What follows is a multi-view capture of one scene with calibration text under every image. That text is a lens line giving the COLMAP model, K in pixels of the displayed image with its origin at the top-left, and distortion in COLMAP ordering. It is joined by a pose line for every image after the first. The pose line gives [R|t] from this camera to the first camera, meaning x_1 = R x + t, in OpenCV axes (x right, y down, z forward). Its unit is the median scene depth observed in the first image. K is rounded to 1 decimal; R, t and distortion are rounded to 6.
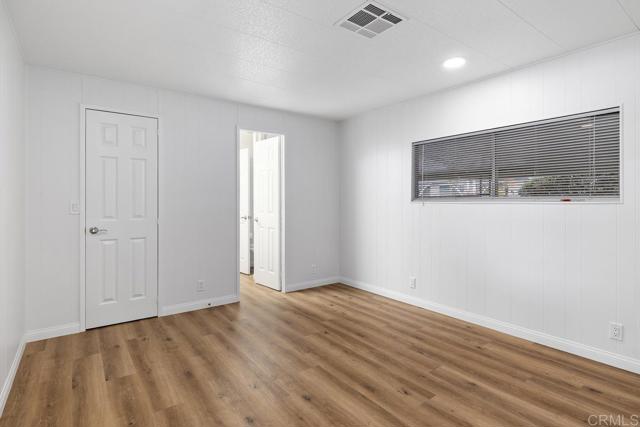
lens RADIAL K [[334.5, 0, 311.2], [0, 334.5, 204.0], [0, 0, 1]] dist [-0.003708, -0.000486]
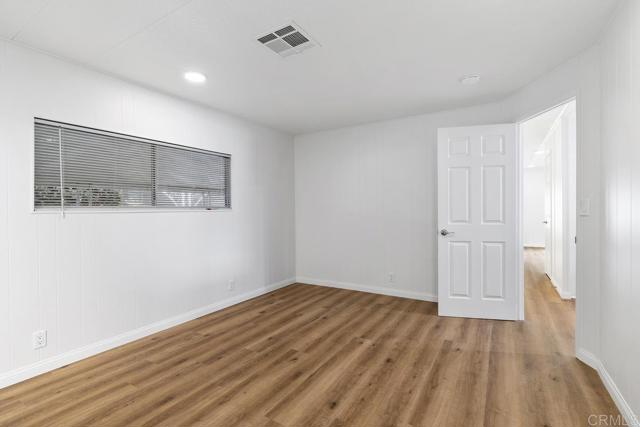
lens RADIAL K [[323.5, 0, 317.2], [0, 323.5, 204.6], [0, 0, 1]] dist [0.001948, 0.000492]
pose [[-0.428410, 0.017852, 0.903408, -0.698169], [0.013576, 0.999819, -0.013319, -0.002799], [-0.903483, 0.006559, -0.428574, 1.160721]]
